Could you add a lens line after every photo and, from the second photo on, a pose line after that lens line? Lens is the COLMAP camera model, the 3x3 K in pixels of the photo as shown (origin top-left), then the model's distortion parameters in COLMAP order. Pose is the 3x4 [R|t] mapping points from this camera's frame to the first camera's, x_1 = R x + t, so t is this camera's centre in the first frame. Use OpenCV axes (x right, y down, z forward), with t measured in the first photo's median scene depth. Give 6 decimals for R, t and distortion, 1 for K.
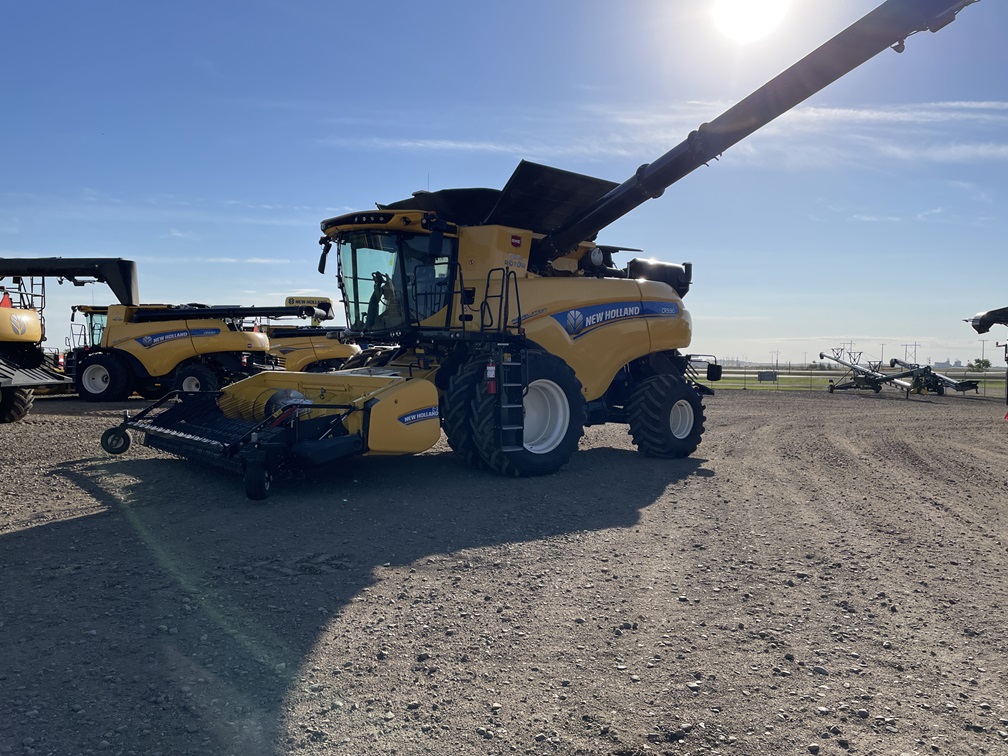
lens RADIAL K [[756.8, 0, 502.0], [0, 756.8, 377.0], [0, 0, 1]] dist [0.103756, -0.129544]
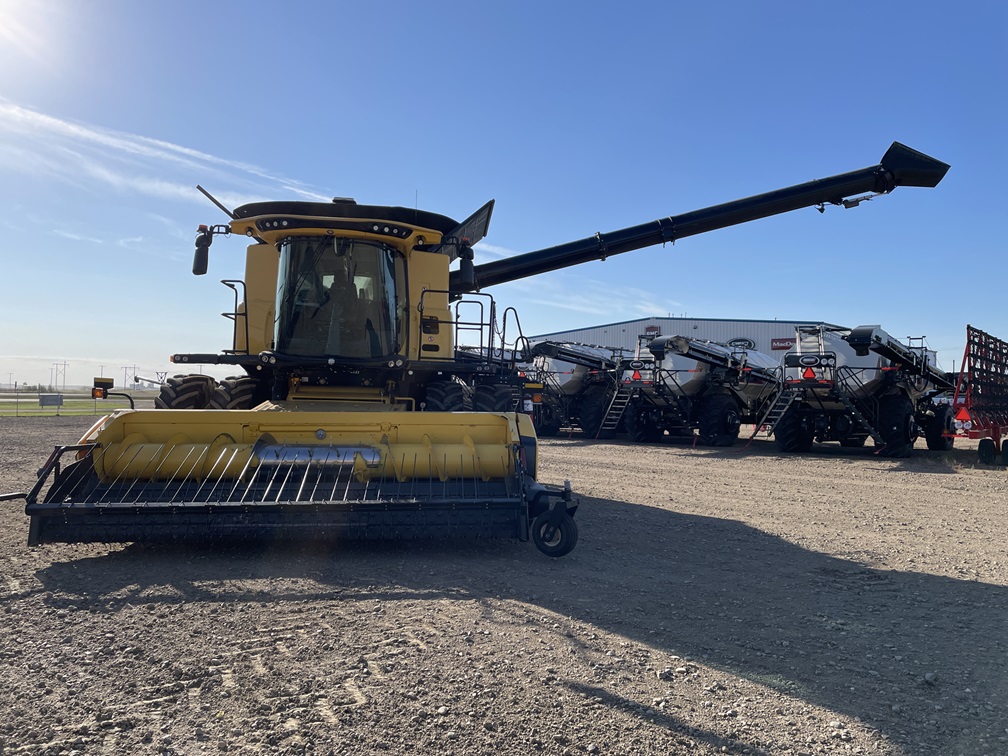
lens RADIAL K [[756.8, 0, 502.0], [0, 756.8, 377.0], [0, 0, 1]] dist [0.103756, -0.129544]
pose [[0.565298, 0.010954, 0.824814, -0.663880], [0.012050, 0.999695, -0.021536, -0.017427], [-0.824799, 0.022113, 0.564994, 0.335904]]
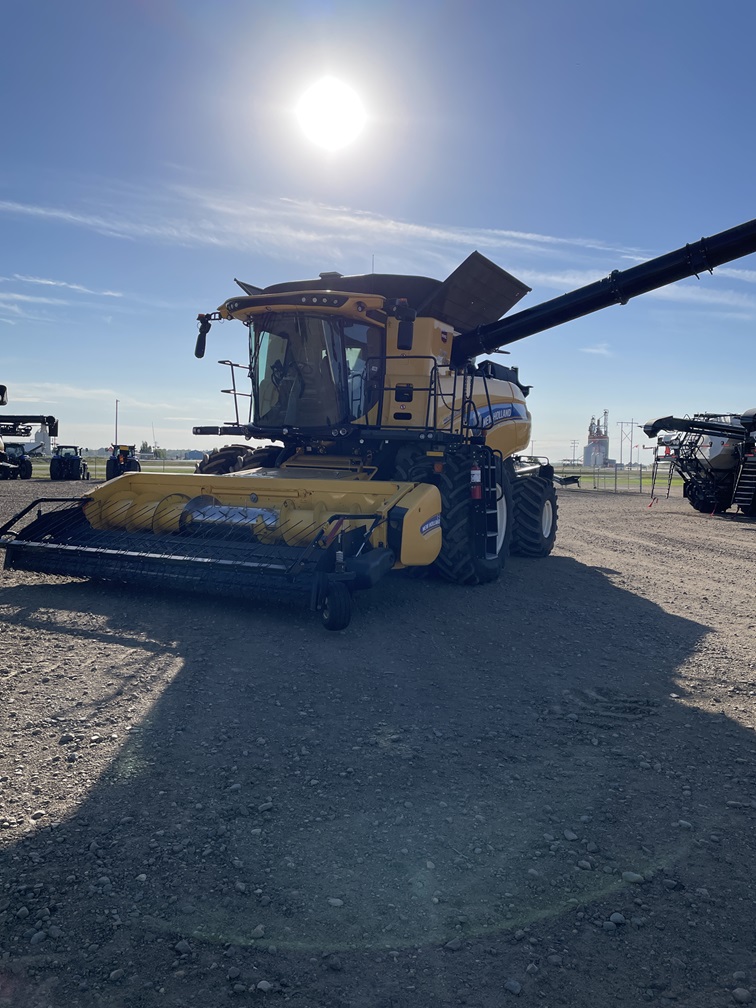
lens RADIAL K [[756.8, 0, 381.8], [0, 756.8, 492.3], [0, 0, 1]] dist [0.103756, -0.129544]
pose [[0.927562, -0.008943, 0.373561, -0.357884], [-0.001654, 0.999606, 0.028037, -0.009430], [-0.373665, -0.026624, 0.927182, 0.126100]]
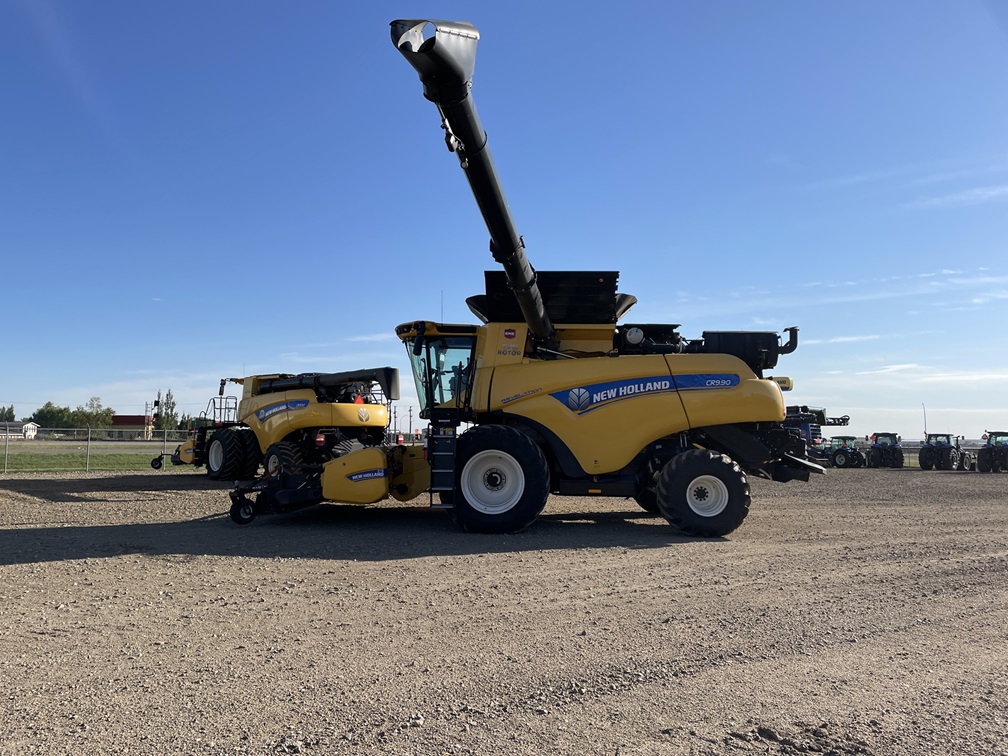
lens RADIAL K [[756.8, 0, 502.0], [0, 756.8, 377.0], [0, 0, 1]] dist [0.103756, -0.129544]
pose [[0.744548, -0.057192, -0.665114, 0.692206], [-0.014580, 0.994693, -0.101853, 0.008059], [0.667409, 0.085532, 0.739763, 0.107609]]
